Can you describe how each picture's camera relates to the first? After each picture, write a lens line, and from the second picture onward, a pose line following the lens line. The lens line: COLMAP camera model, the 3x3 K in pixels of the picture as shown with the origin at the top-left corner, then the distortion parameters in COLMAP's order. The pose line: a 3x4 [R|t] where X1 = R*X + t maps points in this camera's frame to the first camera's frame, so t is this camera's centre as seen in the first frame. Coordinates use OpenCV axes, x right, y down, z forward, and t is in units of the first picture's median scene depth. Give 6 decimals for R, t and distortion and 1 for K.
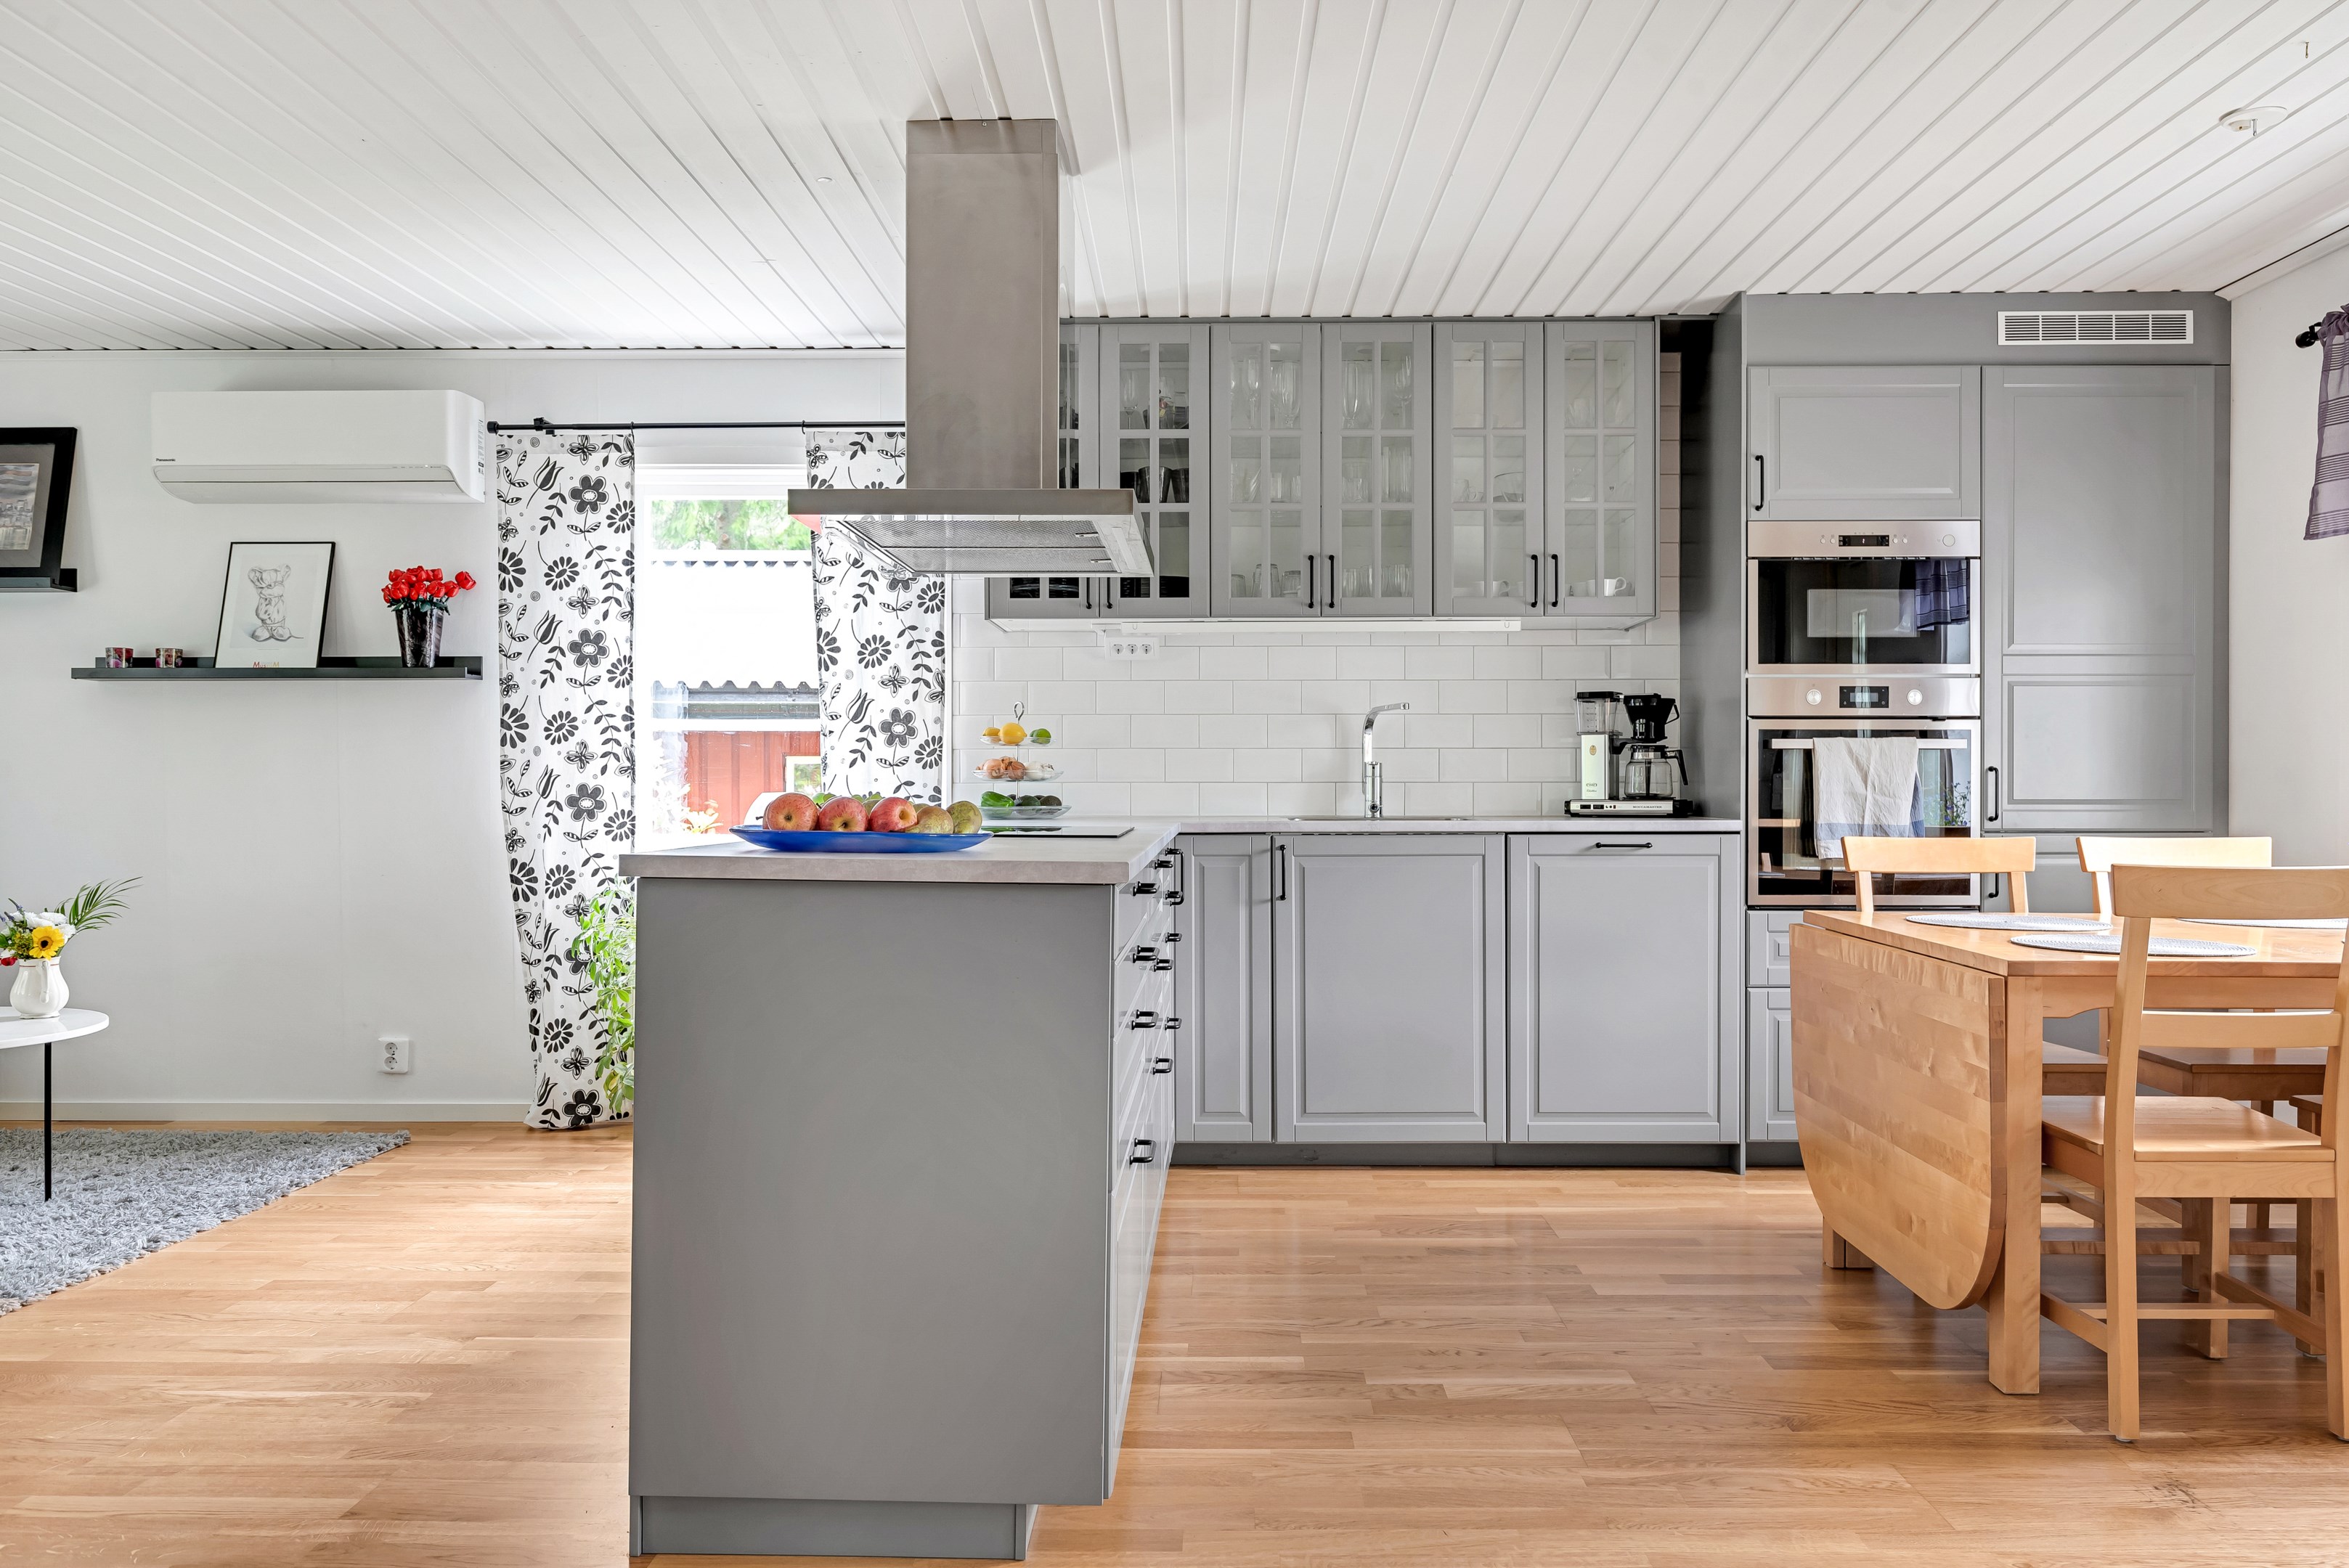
lens RADIAL K [[1653.8, 0, 1179.2], [0, 1653.8, 788.3], [0, 0, 1]] dist [-0.013861, 0.003574]
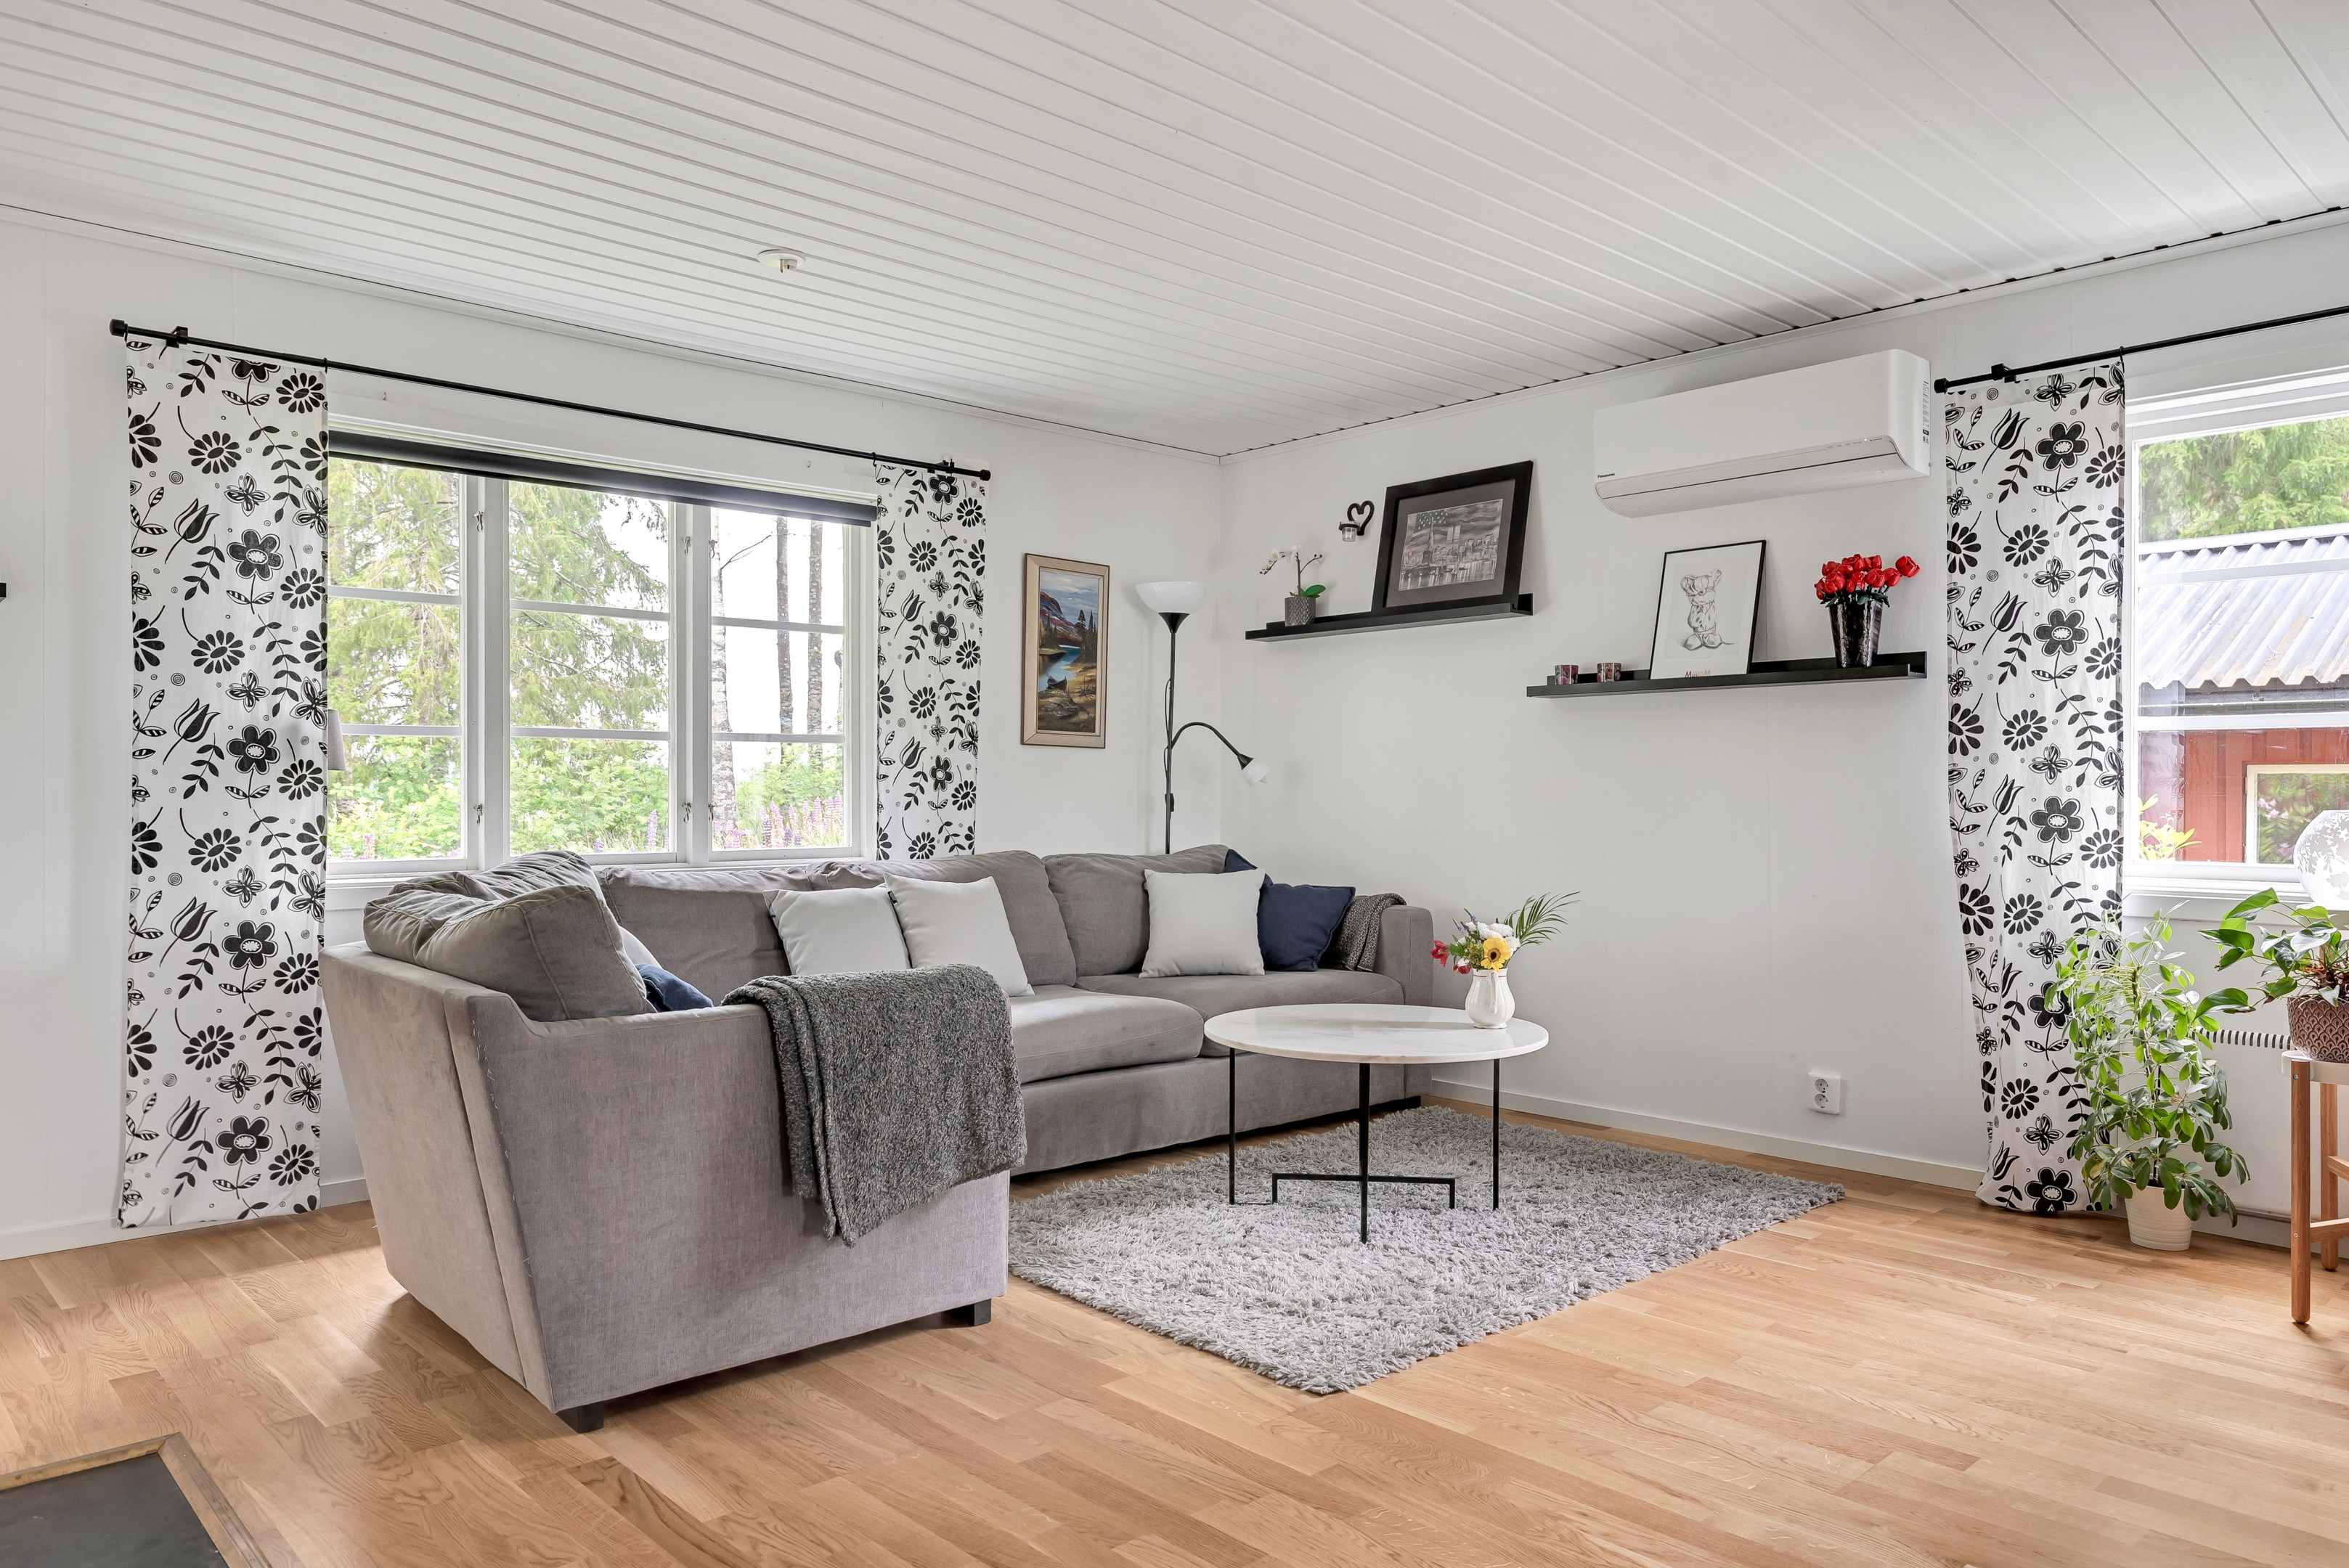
lens RADIAL K [[1544.8, 0, 1188.6], [0, 1544.8, 803.9], [0, 0, 1]] dist [-0.003442, 0.002438]
pose [[0.681023, 0.005286, -0.732243, -0.091635], [-0.003568, 0.999986, 0.003899, -0.000872], [0.732253, -0.000043, 0.681033, 0.160426]]
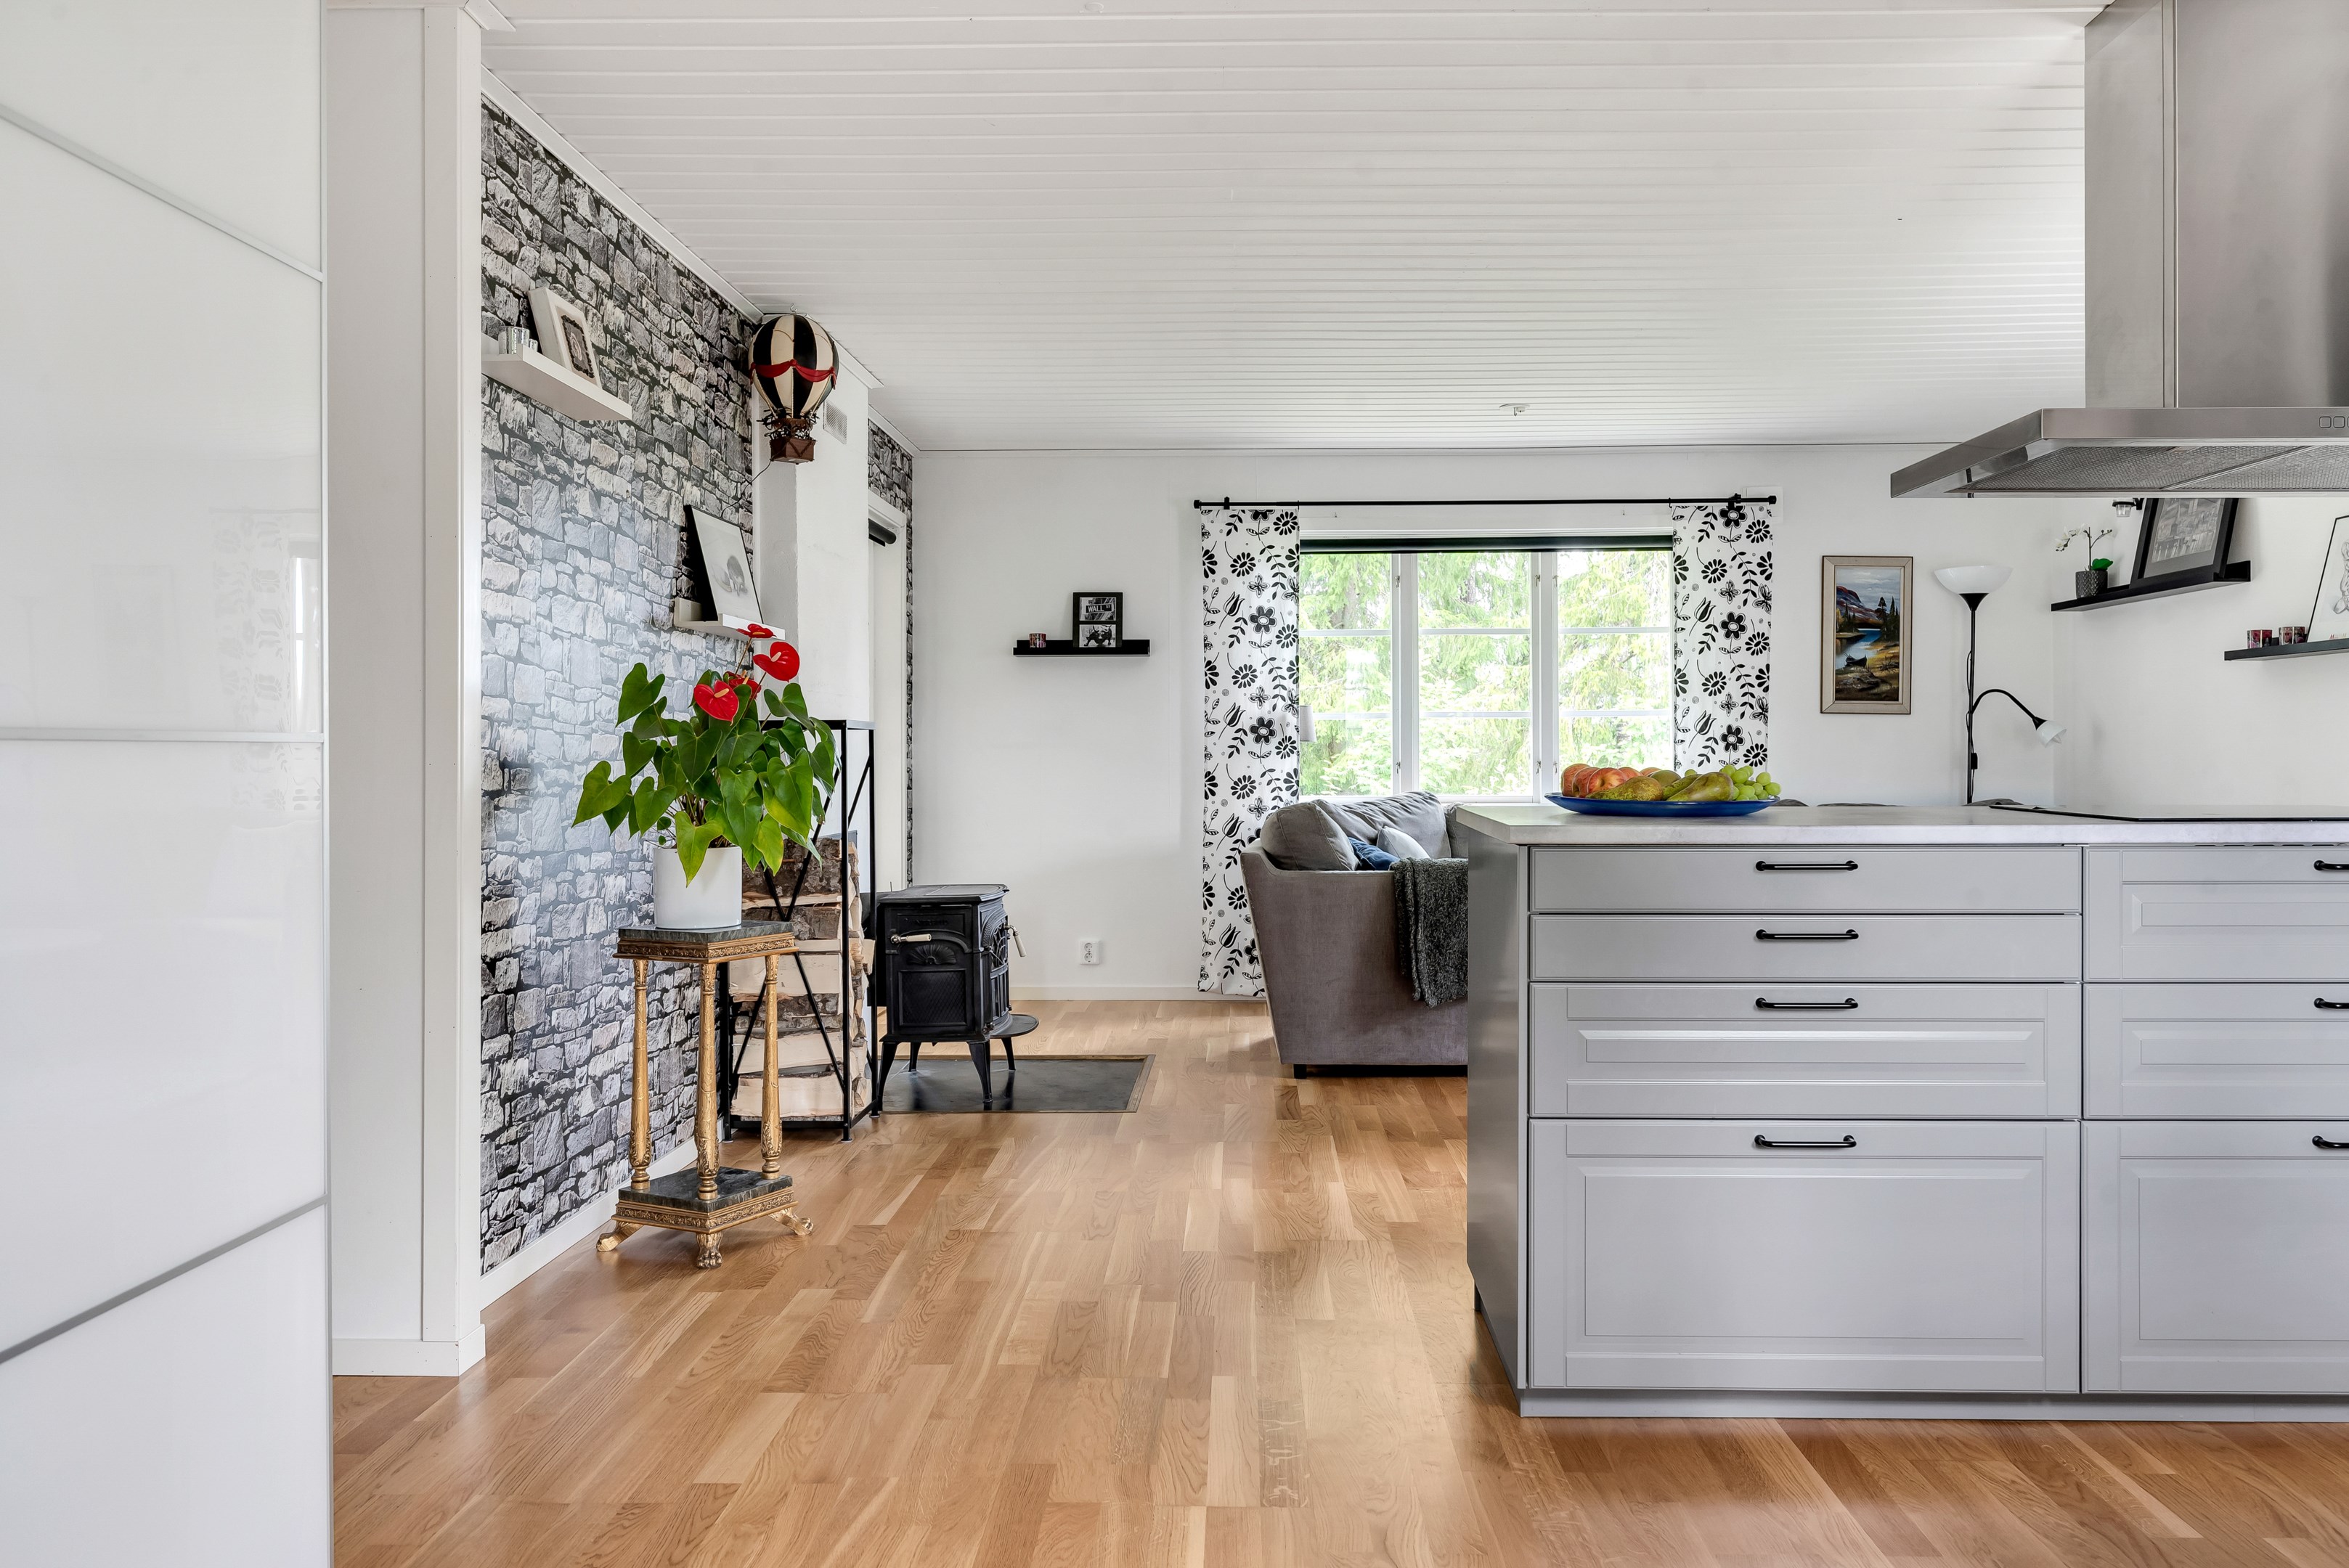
lens RADIAL K [[1544.8, 0, 1173.1], [0, 1544.8, 771.2], [0, 0, 1]] dist [-0.003442, 0.002438]
pose [[-0.024540, 0.009461, -0.999654, 0.398842], [-0.001108, 0.999954, 0.009491, -0.000363], [0.999698, 0.001340, -0.024529, 0.303545]]
